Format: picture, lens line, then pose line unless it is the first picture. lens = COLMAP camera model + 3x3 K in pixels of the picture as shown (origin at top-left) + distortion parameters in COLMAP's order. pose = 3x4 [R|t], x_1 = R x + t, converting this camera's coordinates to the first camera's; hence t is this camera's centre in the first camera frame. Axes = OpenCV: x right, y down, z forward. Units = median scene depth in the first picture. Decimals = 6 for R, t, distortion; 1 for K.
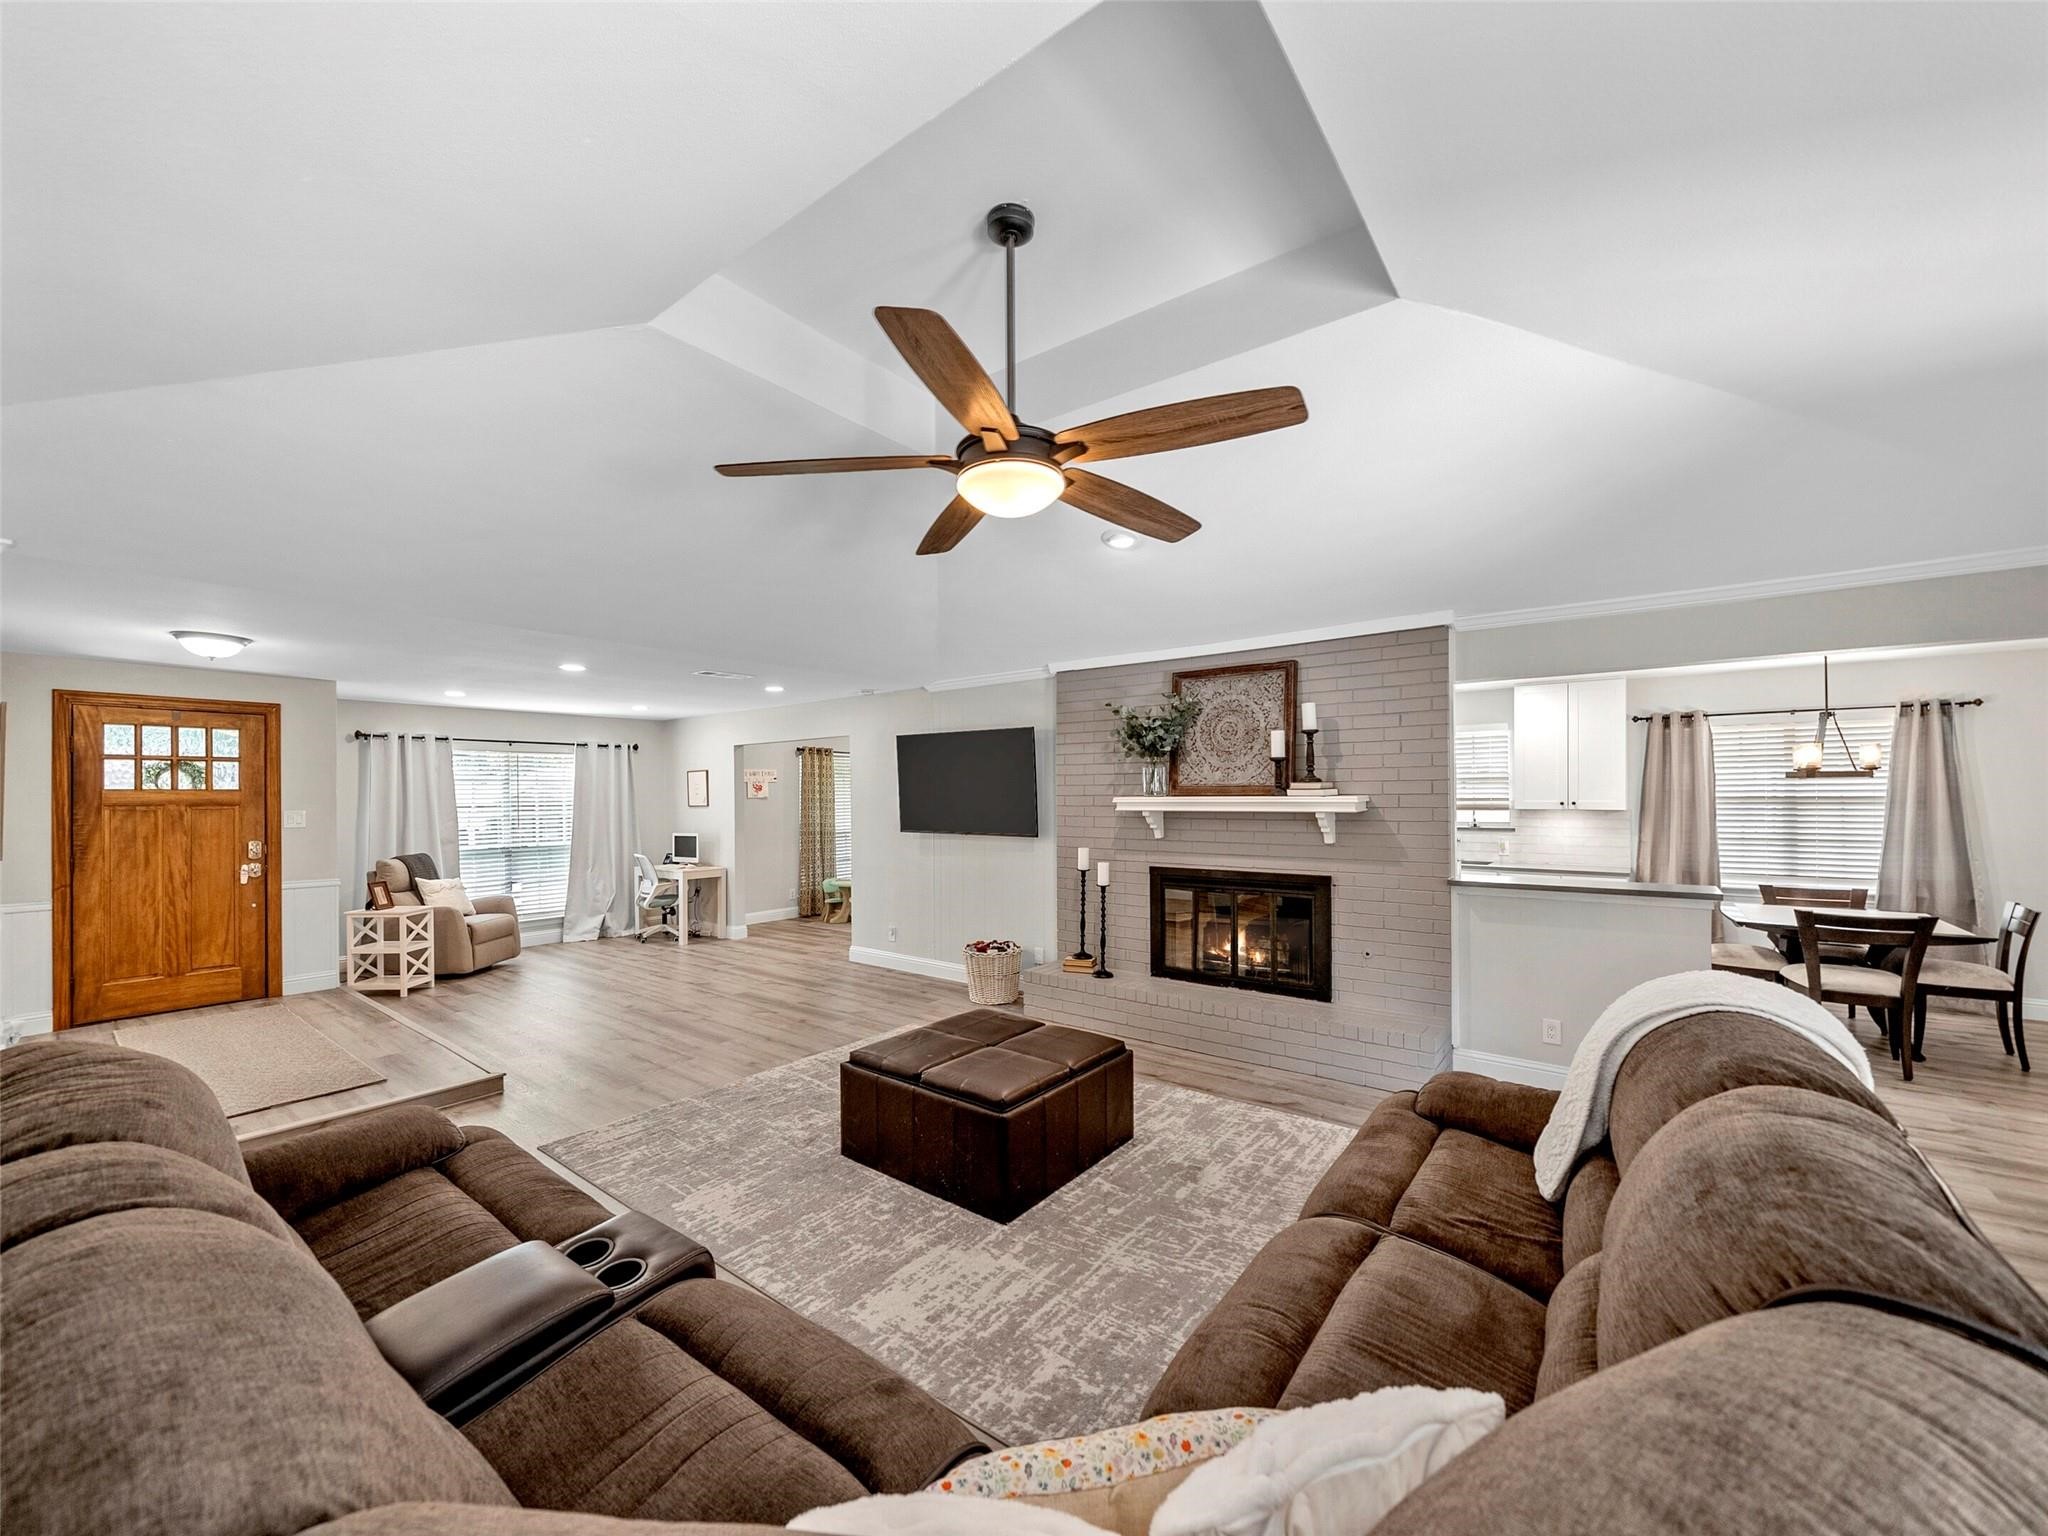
lens RADIAL K [[800.9, 0, 1020.7], [0, 800.9, 787.1], [0, 0, 1]] dist [-0.007003, -0.000004]
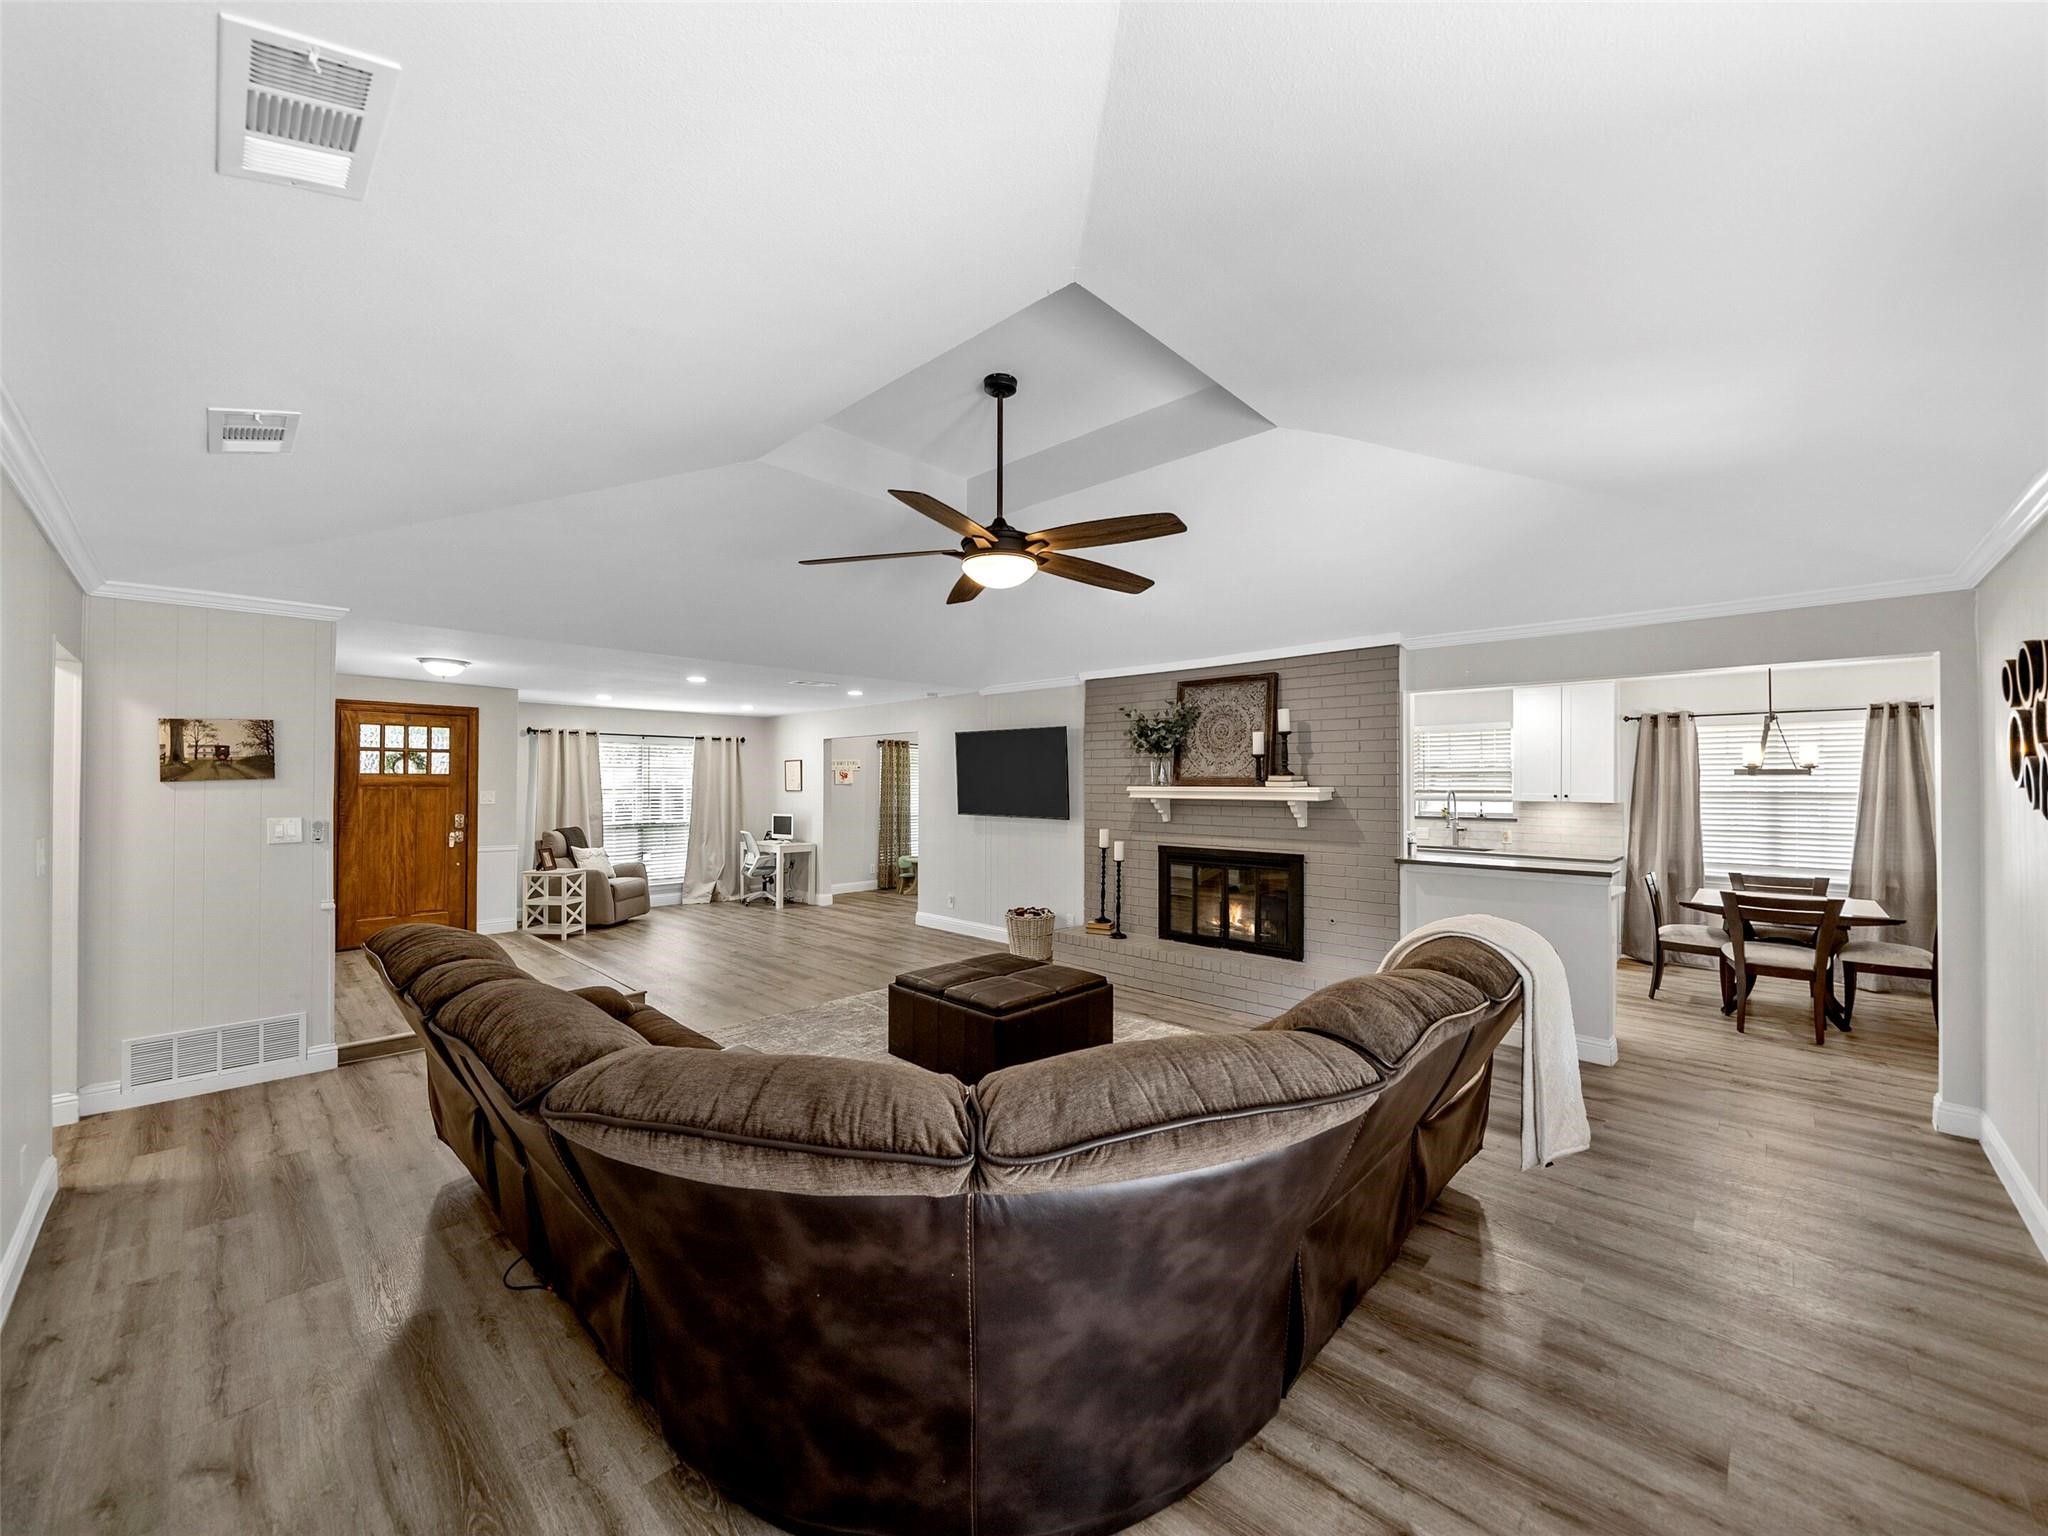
lens RADIAL K [[791.4, 0, 1019.7], [0, 791.4, 764.8], [0, 0, 1]] dist [-0.006784, -0.000379]
pose [[0.993962, 0.006549, -0.109526, 0.082967], [-0.008020, 0.999883, -0.012995, -0.002997], [0.109428, 0.013795, 0.993899, -0.180558]]
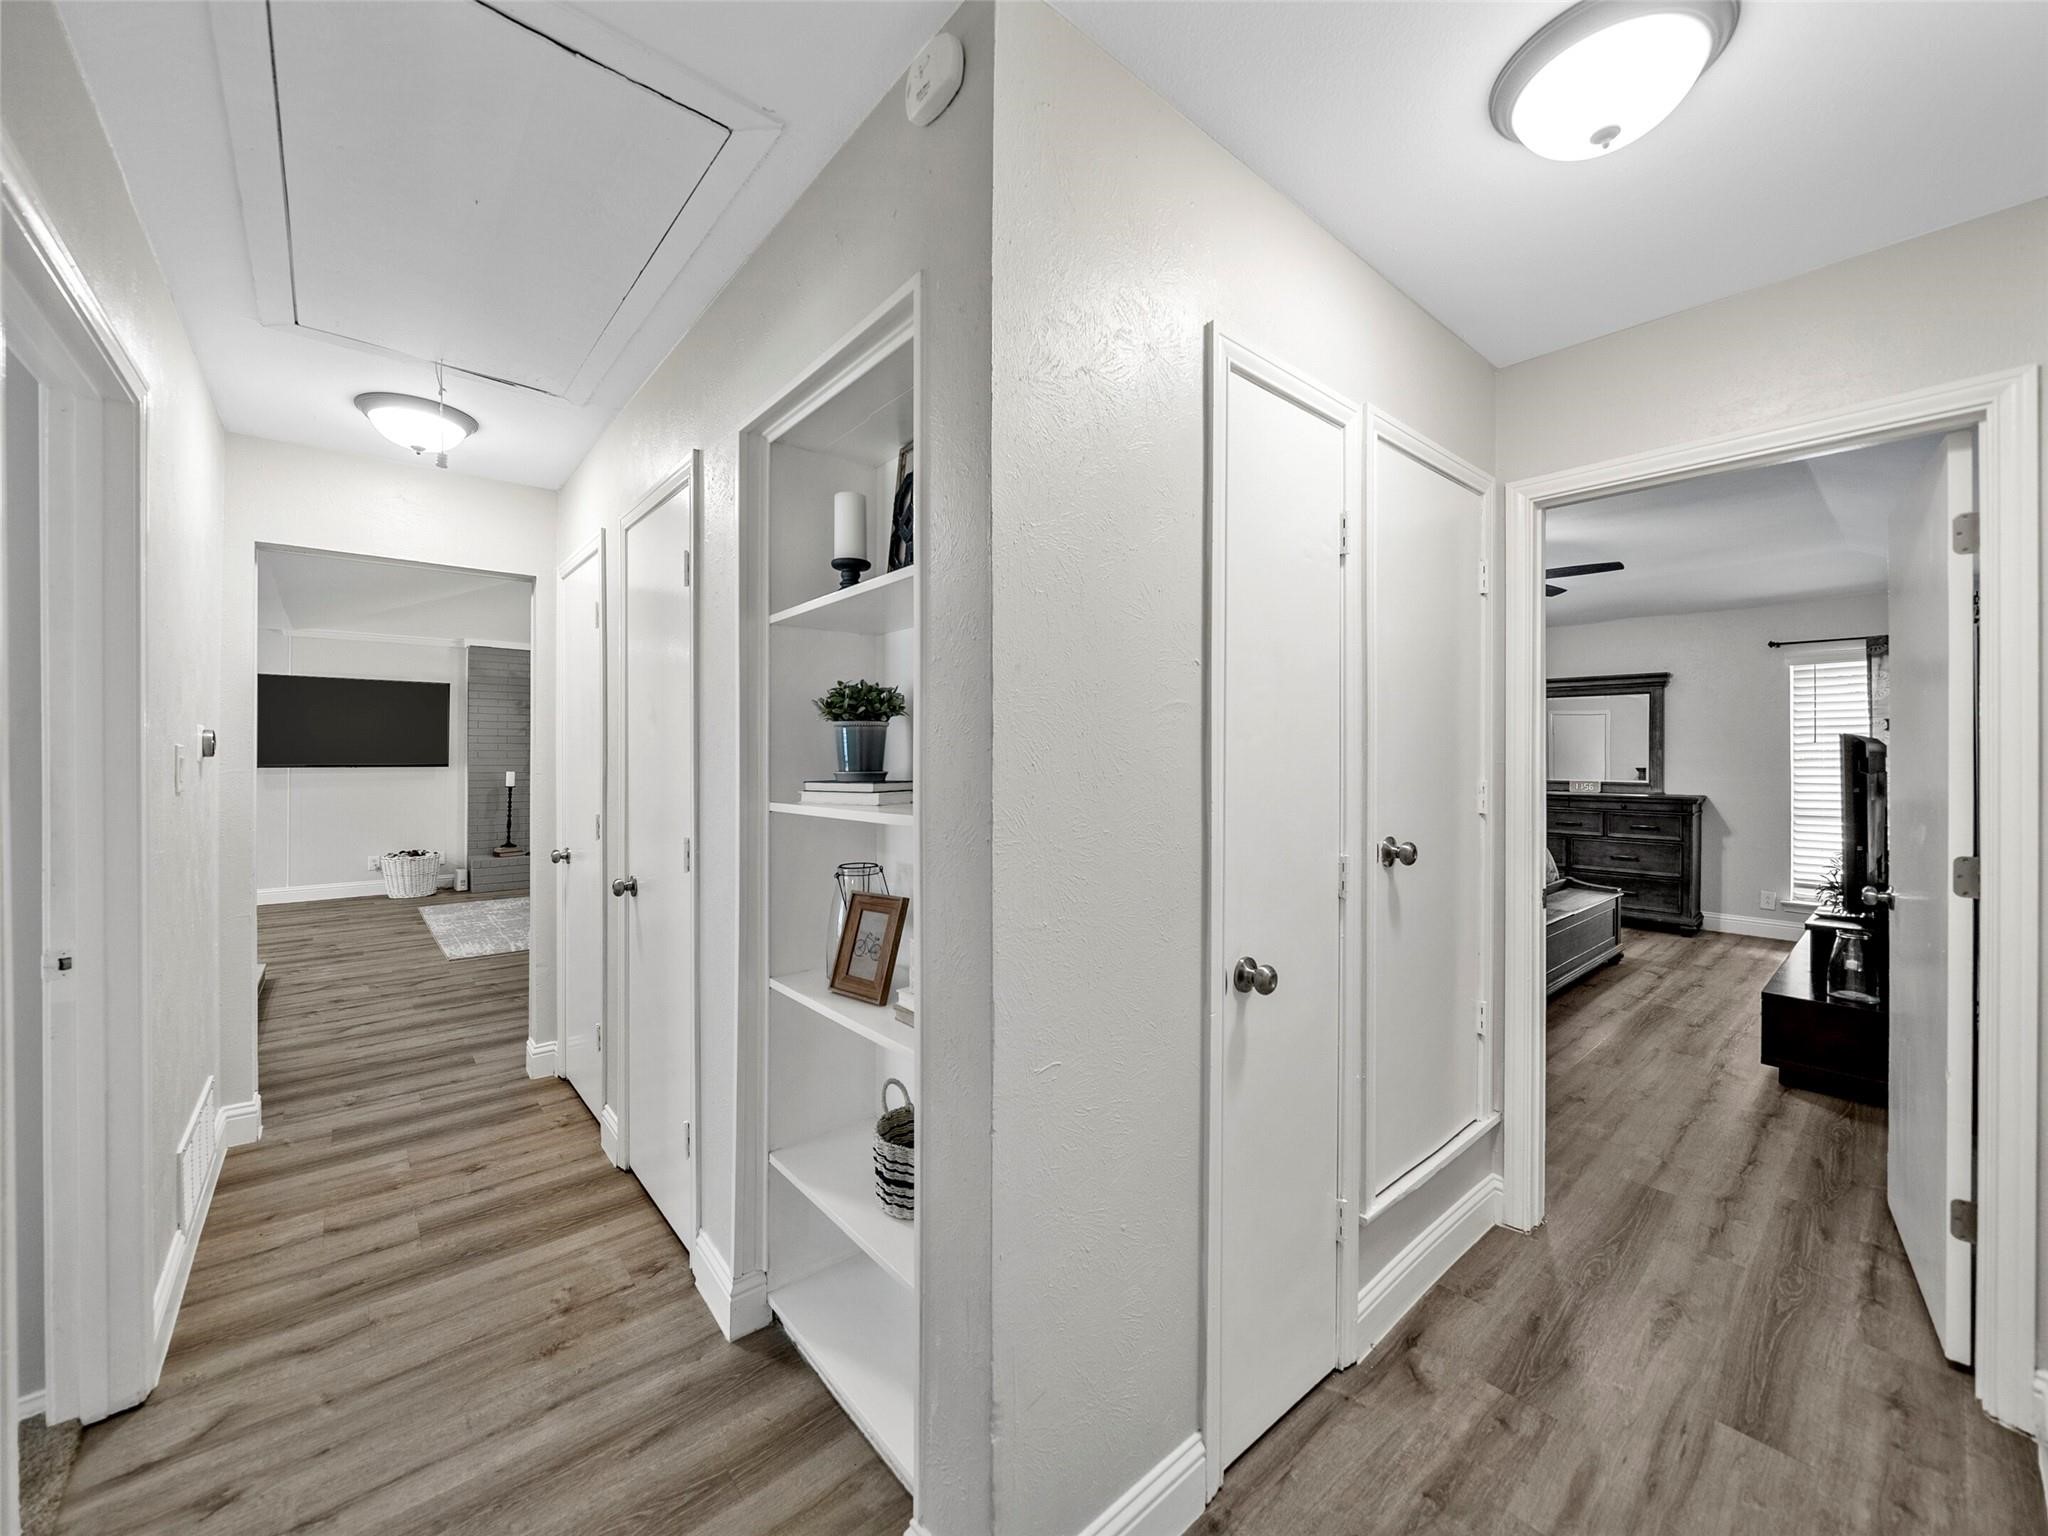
lens RADIAL K [[799.5, 0, 1023.1], [0, 799.5, 752.5], [0, 0, 1]] dist [-0.000089, -0.000069]
pose [[0.198896, 0.008287, 0.979986, -1.187708], [-0.010821, 0.999922, -0.006259, 0.040128], [-0.979961, -0.009359, 0.198970, -0.217994]]
